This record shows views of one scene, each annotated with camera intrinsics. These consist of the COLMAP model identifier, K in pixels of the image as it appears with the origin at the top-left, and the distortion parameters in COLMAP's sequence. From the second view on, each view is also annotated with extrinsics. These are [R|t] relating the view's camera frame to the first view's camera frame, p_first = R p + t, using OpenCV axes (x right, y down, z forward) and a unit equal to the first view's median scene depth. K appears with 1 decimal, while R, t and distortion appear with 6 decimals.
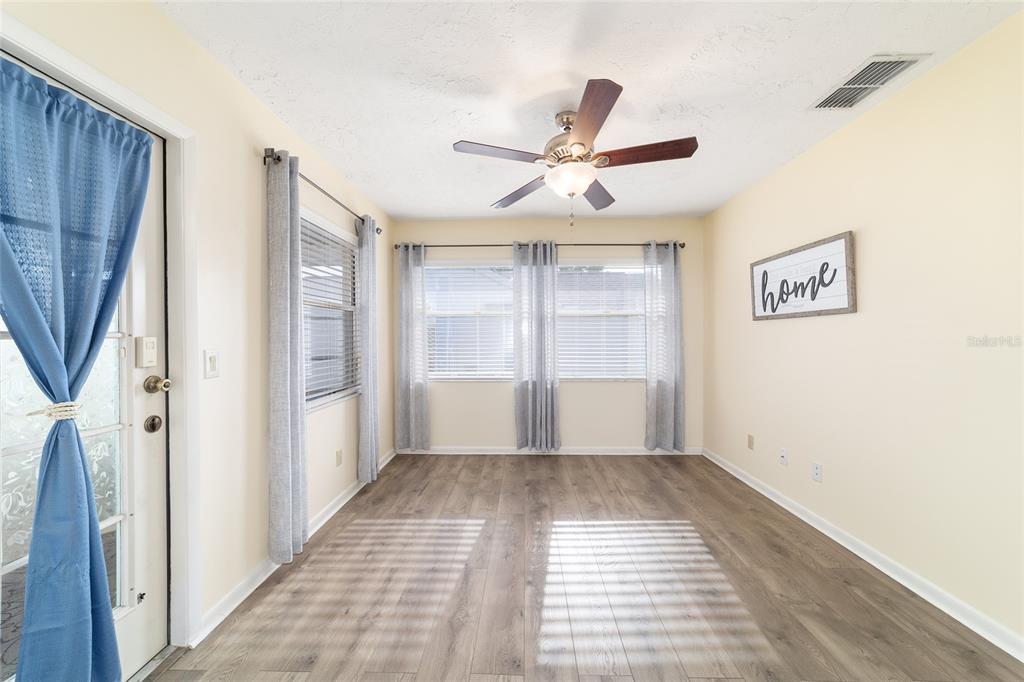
lens RADIAL K [[395.5, 0, 512.4], [0, 395.5, 335.7], [0, 0, 1]] dist [-0.016861, 0.007545]
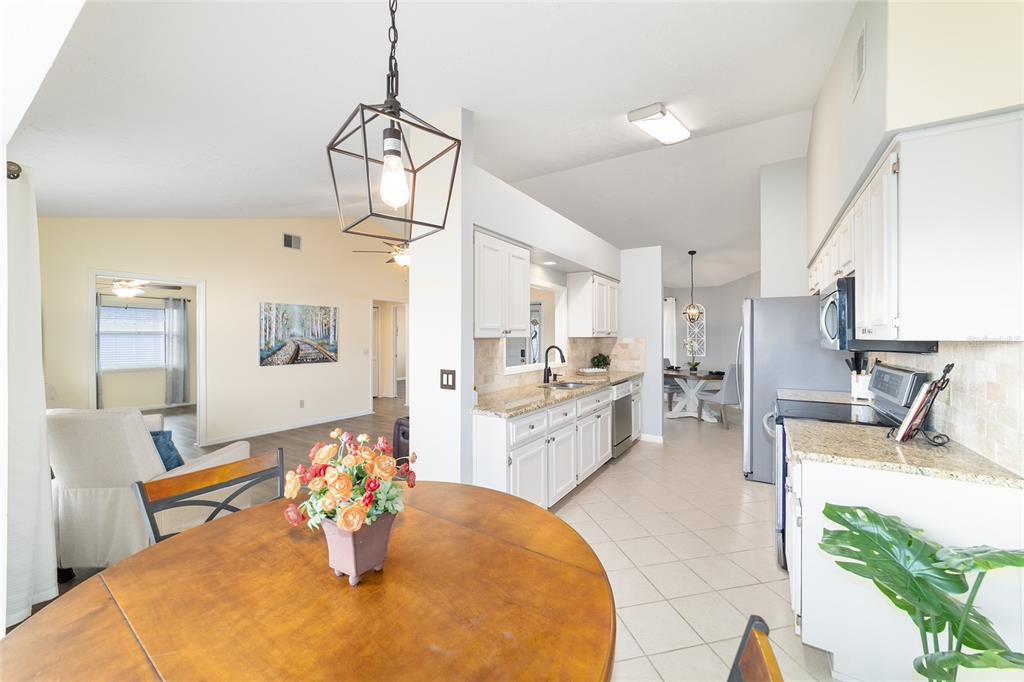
lens RADIAL K [[395.5, 0, 514.4], [0, 395.5, 336.2], [0, 0, 1]] dist [-0.016861, 0.007545]
pose [[0.514803, 0.009056, 0.857261, -0.681306], [-0.006420, 0.999957, -0.006708, -0.063252], [-0.857285, -0.002050, 0.514839, -2.301754]]
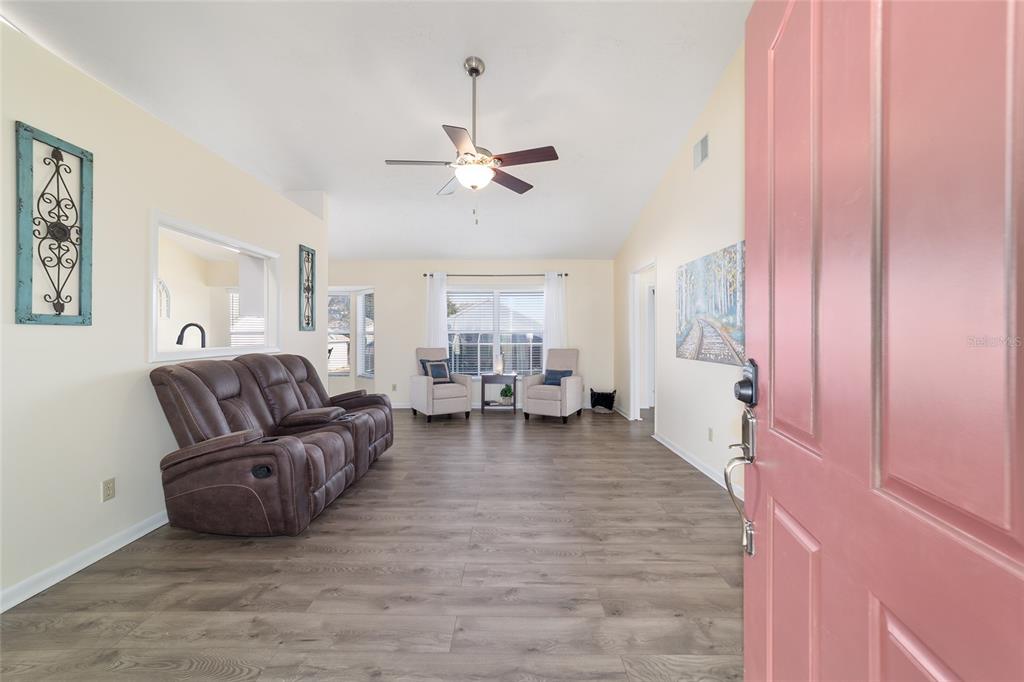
lens RADIAL K [[395.5, 0, 512.0], [0, 395.5, 331.9], [0, 0, 1]] dist [-0.016861, 0.007545]
pose [[0.024480, 0.000494, -0.999700, 2.016368], [0.003370, 0.999994, 0.000577, -0.006177], [0.999695, -0.003383, 0.024478, -0.648349]]
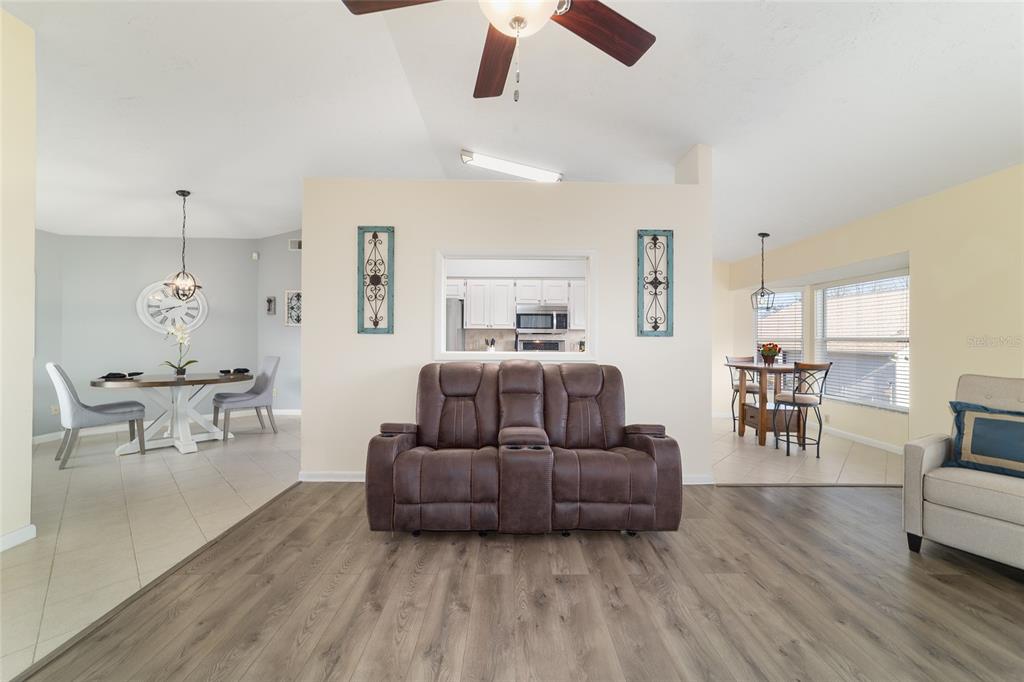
lens RADIAL K [[395.5, 0, 511.4], [0, 395.5, 338.2], [0, 0, 1]] dist [-0.016861, 0.007545]
pose [[-0.999505, 0.001355, -0.031445, 0.841777], [0.001508, 0.999987, -0.004868, -0.000955], [0.031438, -0.004913, -0.999494, -0.181846]]
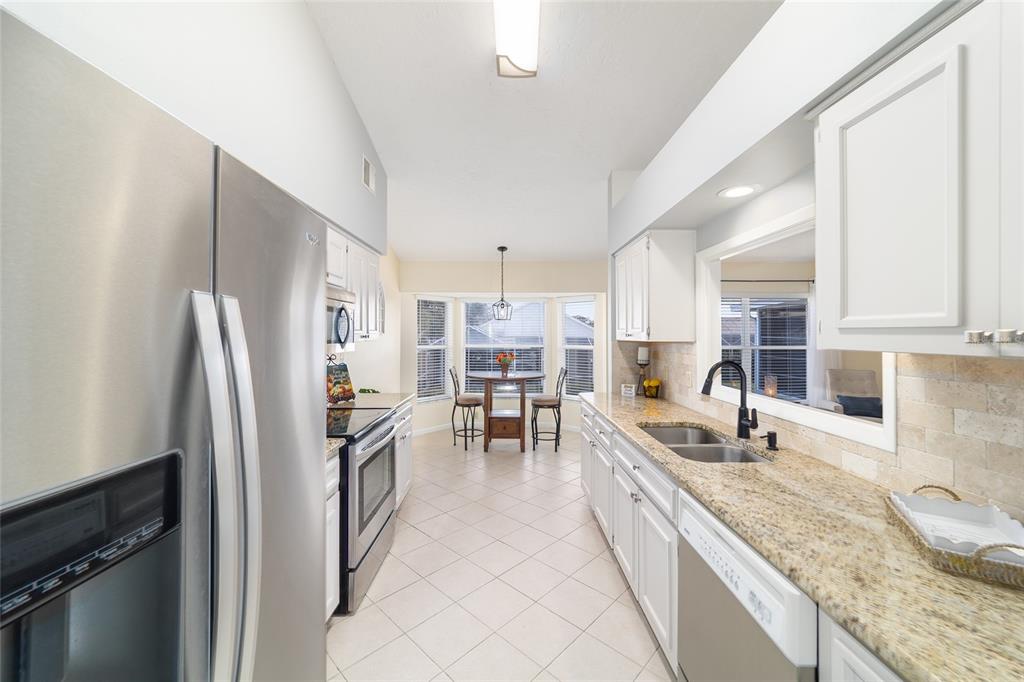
lens RADIAL K [[395.5, 0, 521.4], [0, 395.5, 333.5], [0, 0, 1]] dist [-0.016861, 0.007545]
pose [[0.061496, 0.005563, -0.998092, 1.523571], [0.000790, 0.999984, 0.005622, -0.095917], [0.998107, -0.001135, 0.061491, -2.071716]]
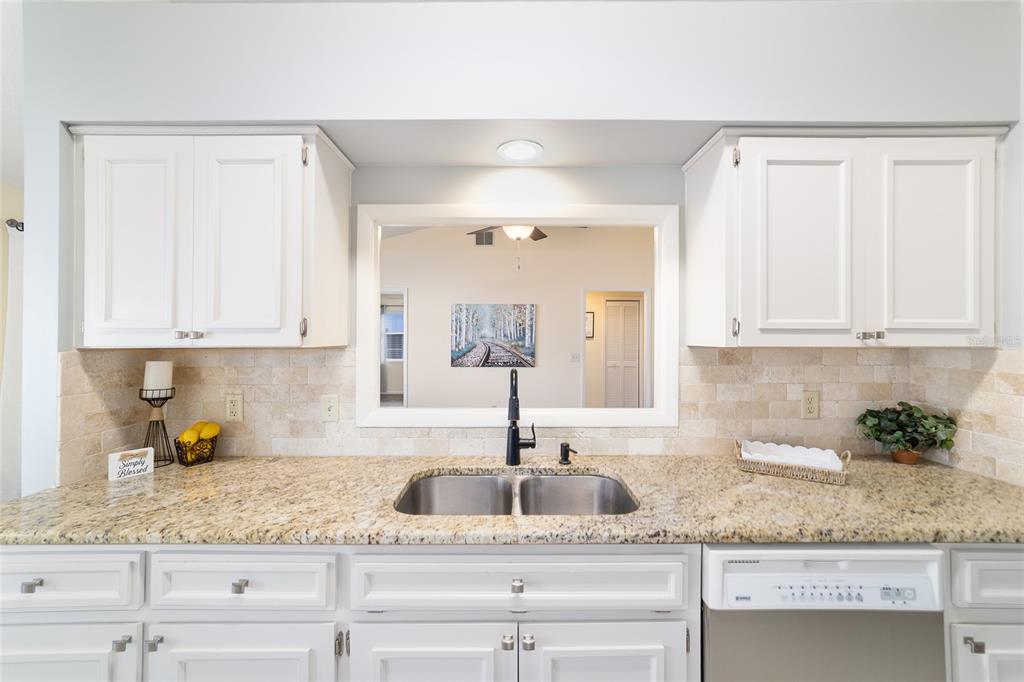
lens RADIAL K [[395.5, 0, 509.5], [0, 395.5, 334.2], [0, 0, 1]] dist [-0.016861, 0.007545]
pose [[0.999629, 0.009046, 0.025674, 0.740423], [-0.009024, 0.999959, -0.000987, -0.088138], [-0.025682, 0.000755, 0.999670, -2.207884]]
